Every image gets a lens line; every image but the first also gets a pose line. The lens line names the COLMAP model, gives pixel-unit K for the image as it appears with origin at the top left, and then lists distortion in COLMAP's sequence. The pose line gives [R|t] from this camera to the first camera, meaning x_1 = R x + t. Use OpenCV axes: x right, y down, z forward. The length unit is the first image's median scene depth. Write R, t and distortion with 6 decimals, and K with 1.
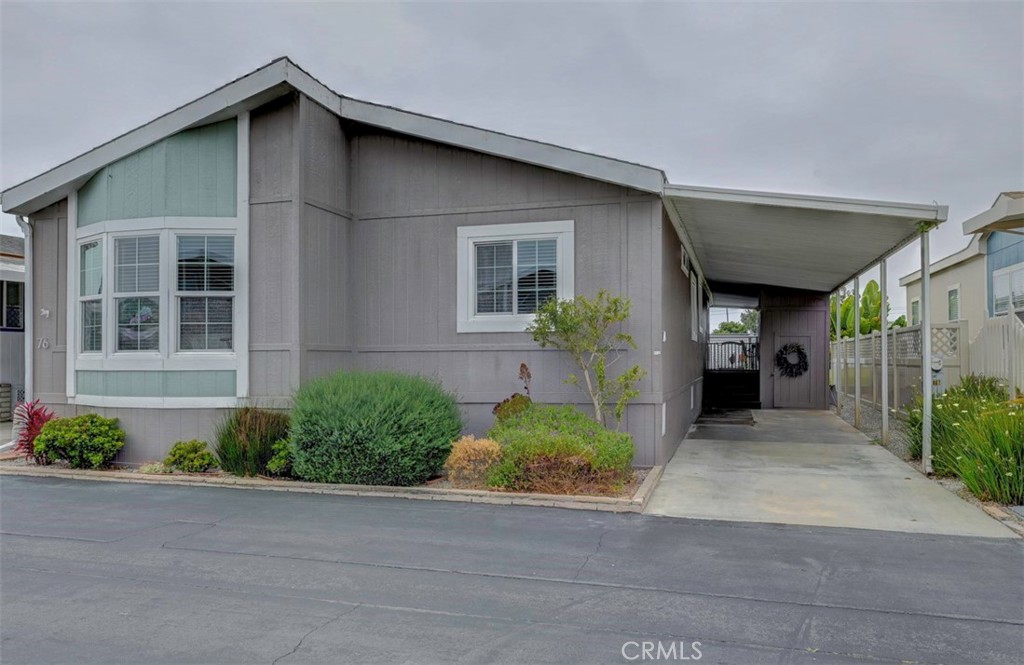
lens RADIAL K [[740.4, 0, 514.2], [0, 740.4, 334.7], [0, 0, 1]] dist [0.011226, 0.001698]
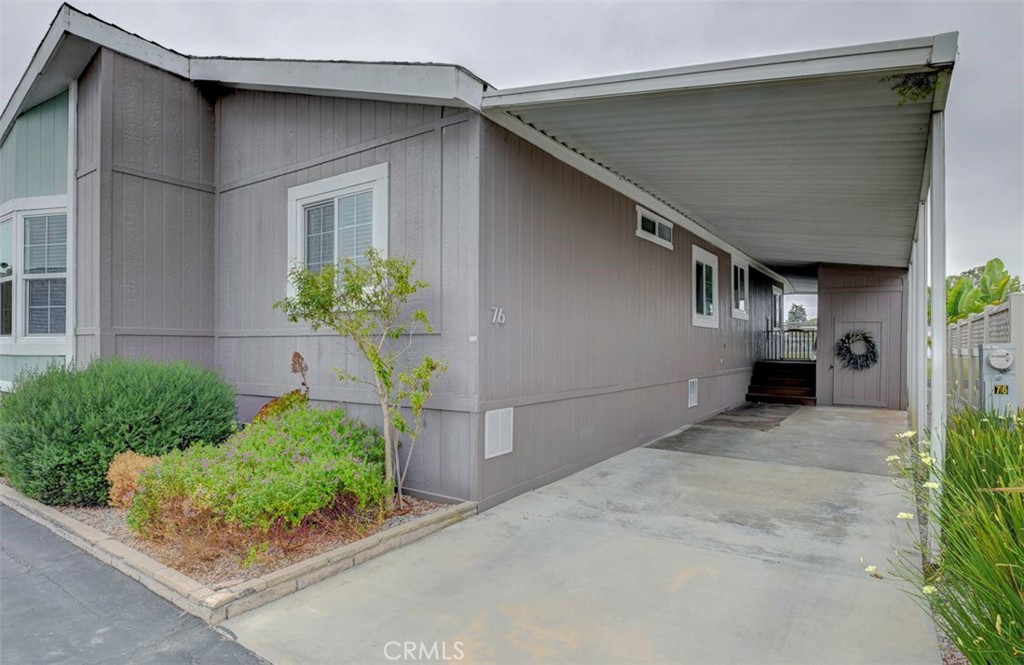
lens RADIAL K [[554.2, 0, 509.5], [0, 554.2, 337.1], [0, 0, 1]] dist [-0.004268, -0.000063]
pose [[0.945443, 0.002070, -0.325780, 0.361544], [0.003373, 0.999864, 0.016142, 0.013629], [0.325769, -0.016360, 0.945308, 0.480094]]
